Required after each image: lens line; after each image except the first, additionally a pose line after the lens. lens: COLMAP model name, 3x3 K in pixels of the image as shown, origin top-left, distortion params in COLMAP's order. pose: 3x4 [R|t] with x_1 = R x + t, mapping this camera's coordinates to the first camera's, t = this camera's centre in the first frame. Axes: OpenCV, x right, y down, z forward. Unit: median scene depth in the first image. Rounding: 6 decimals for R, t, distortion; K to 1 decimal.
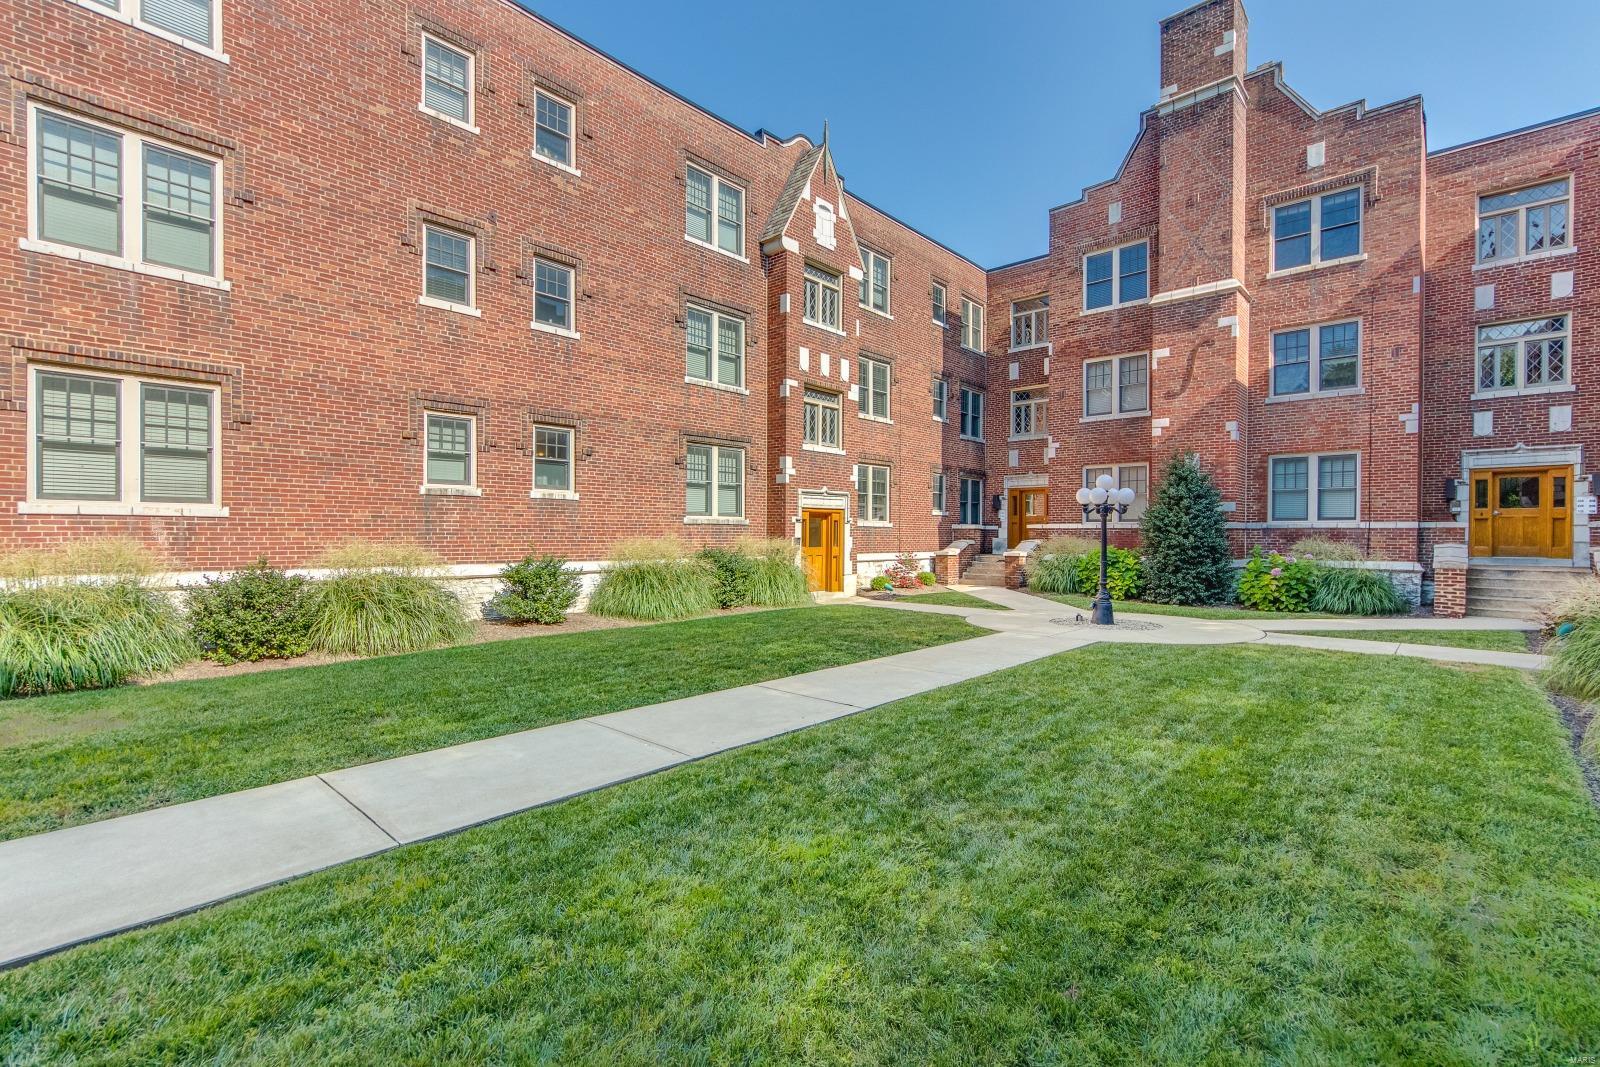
lens RADIAL K [[722.4, 0, 789.7], [0, 722.4, 539.0], [0, 0, 1]] dist [-0.002378, -0.000022]
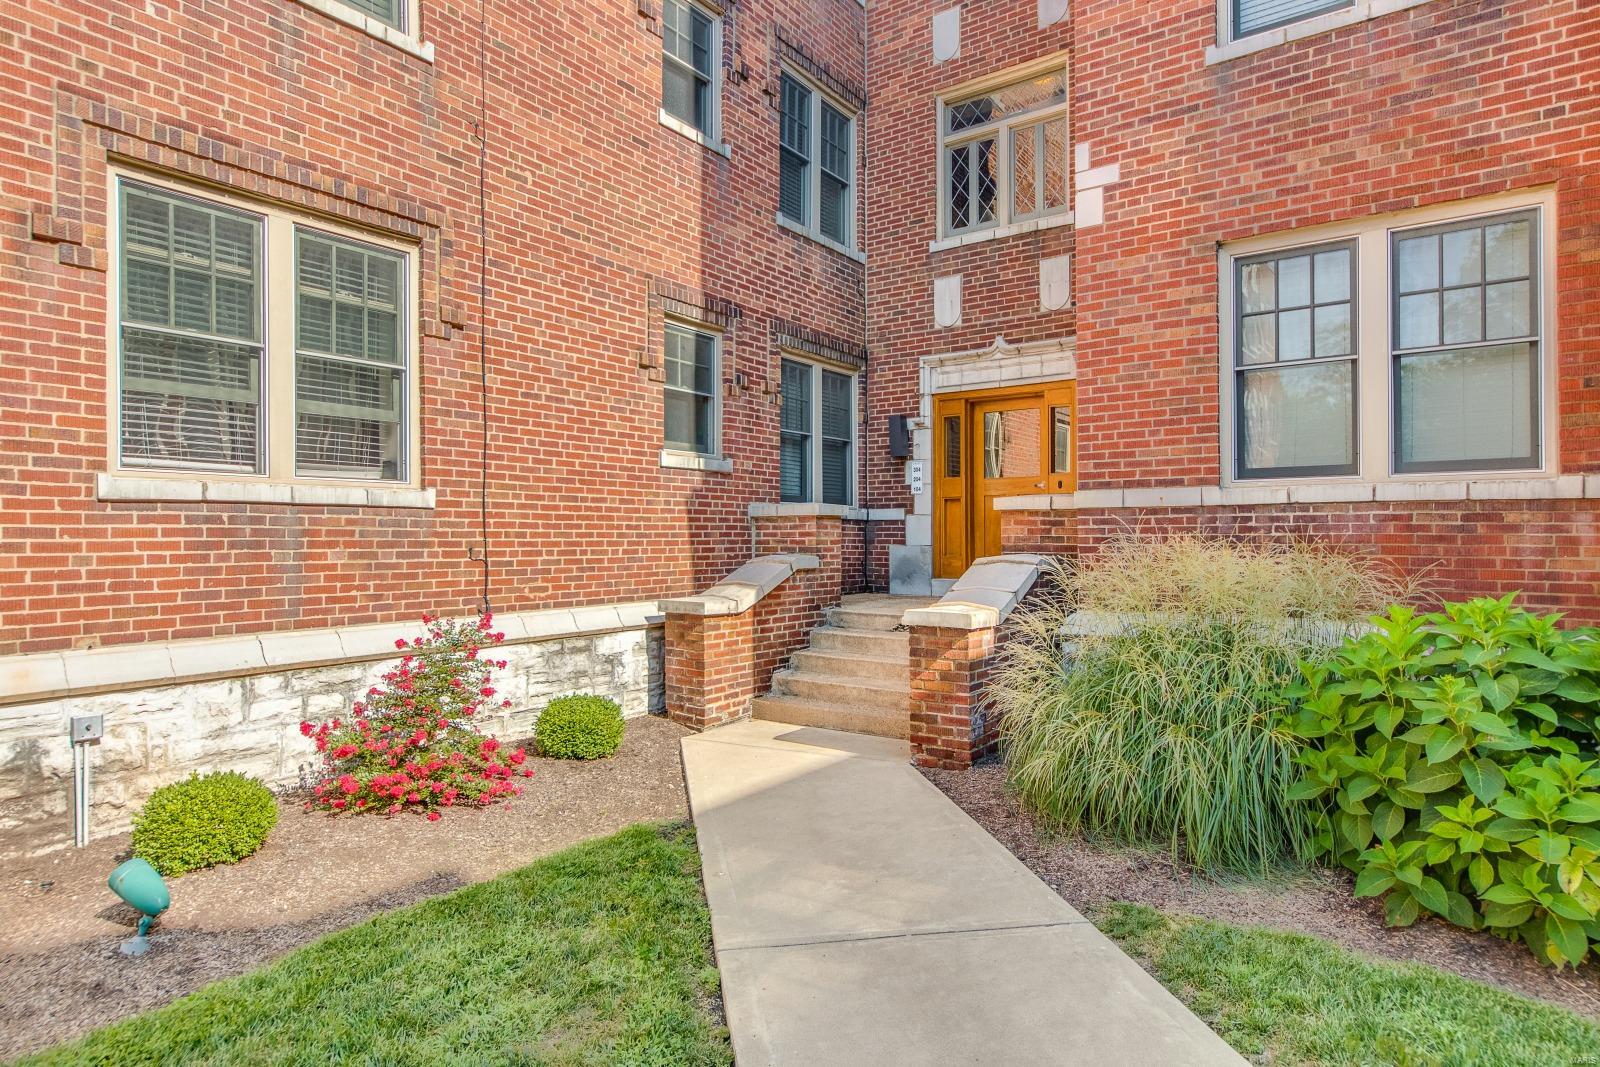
lens RADIAL K [[893.2, 0, 805.0], [0, 893.2, 532.4], [0, 0, 1]] dist [-0.002425, -0.000152]
pose [[0.991714, -0.008497, 0.128185, 0.200989], [0.009852, 0.999902, -0.009941, -0.003958], [-0.128088, 0.011121, 0.991700, 0.632279]]
